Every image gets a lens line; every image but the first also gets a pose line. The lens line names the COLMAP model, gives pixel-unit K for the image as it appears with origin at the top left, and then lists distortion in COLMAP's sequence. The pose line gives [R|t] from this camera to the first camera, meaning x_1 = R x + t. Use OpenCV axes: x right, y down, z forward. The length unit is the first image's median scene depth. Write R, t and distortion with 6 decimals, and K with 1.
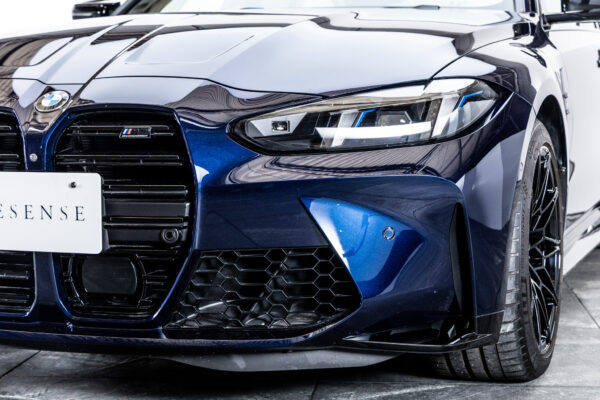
lens RADIAL K [[1234.4, 0, 300.0], [0, 1234.4, 200.0], [0, 0, 1]] dist [-0.054328, -0.179884]
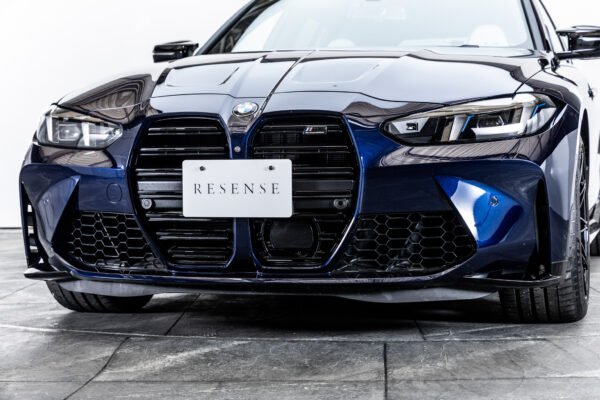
lens RADIAL K [[1249.1, 0, 299.8], [0, 1249.1, 177.9], [0, 0, 1]] dist [0.015002, -0.027907]
pose [[0.996880, -0.007093, 0.078610, -0.253754], [0.011863, 0.998105, -0.060382, 0.081776], [-0.078033, 0.061126, 0.995075, -0.391629]]
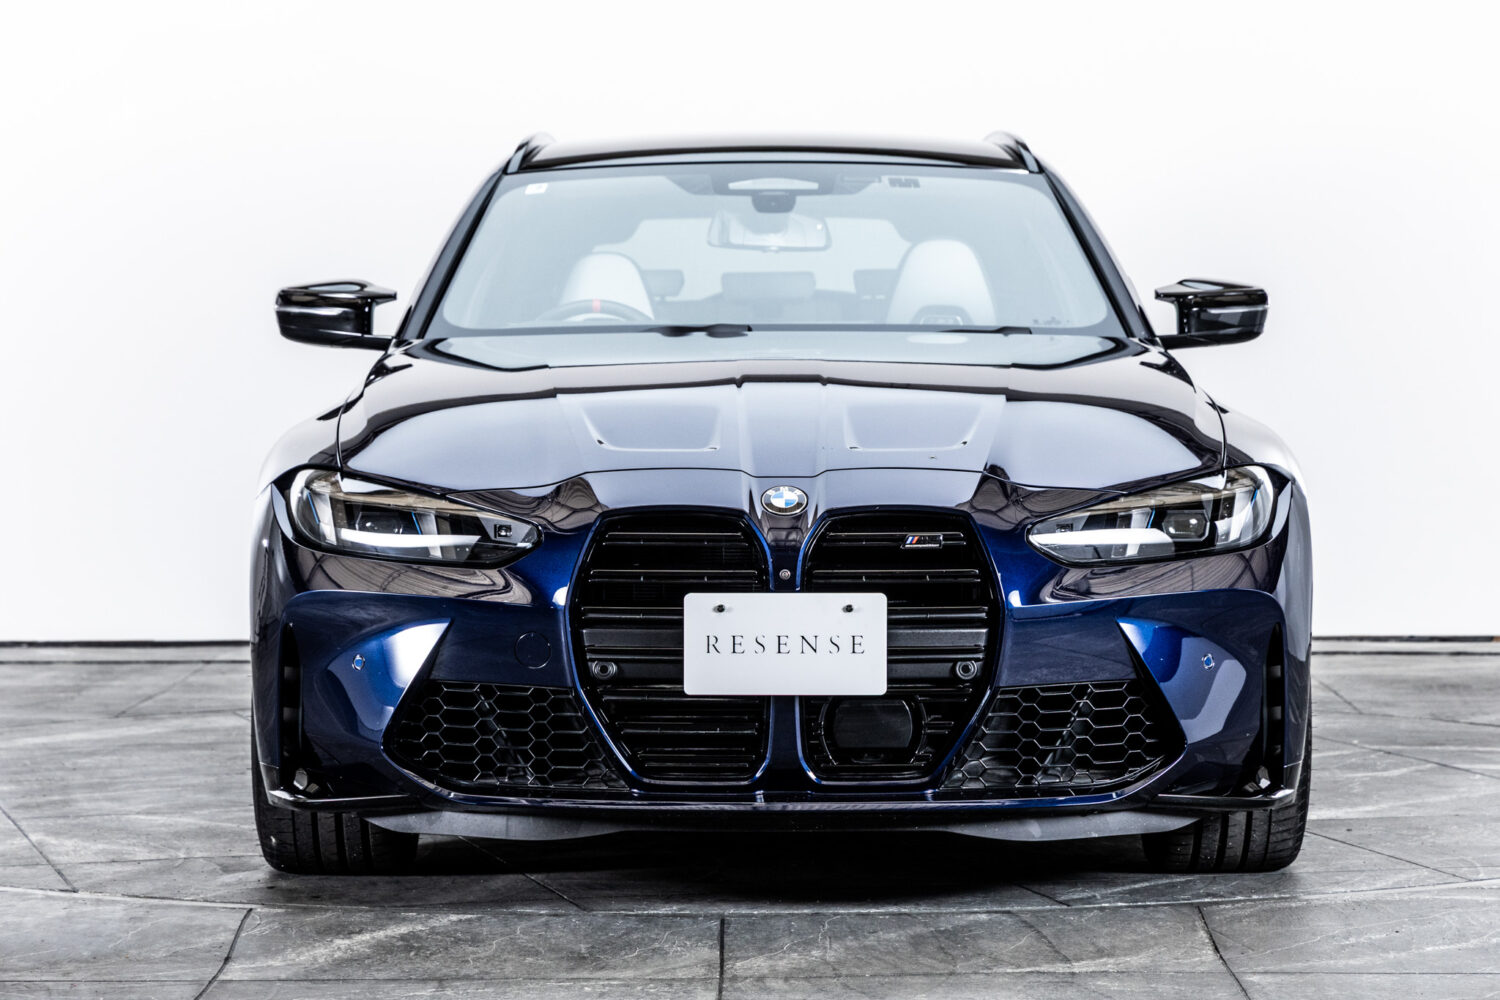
lens RADIAL K [[4593.4, 0, 750.0], [0, 4593.4, 500.0], [0, 0, 1]] dist [0.148274, 0.129909]
pose [[0.935398, -0.009049, 0.353480, -1.246078], [0.021282, 0.999301, -0.030734, 0.007177], [-0.352955, 0.036271, 0.934937, -1.684566]]
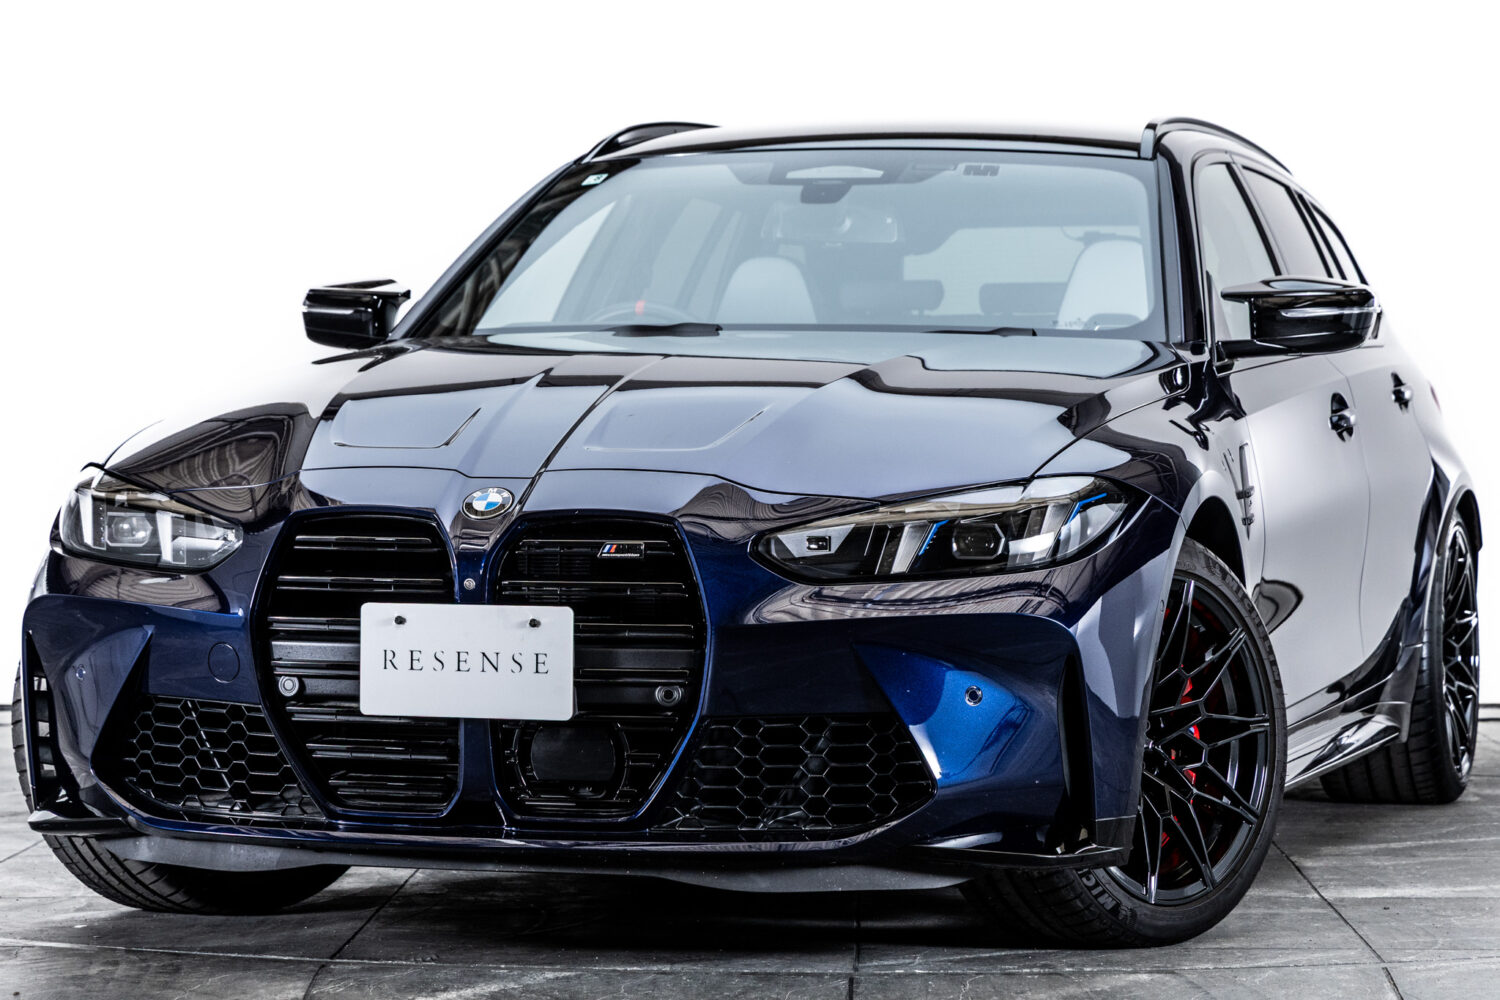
lens RADIAL K [[4593.4, 0, 750.0], [0, 4593.4, 500.0], [0, 0, 1]] dist [0.148274, 0.129909]
pose [[0.998029, 0.011645, 0.061661, -0.216197], [-0.008035, 0.998257, -0.058460, 0.068651], [-0.062234, 0.057849, 0.996384, -1.601811]]
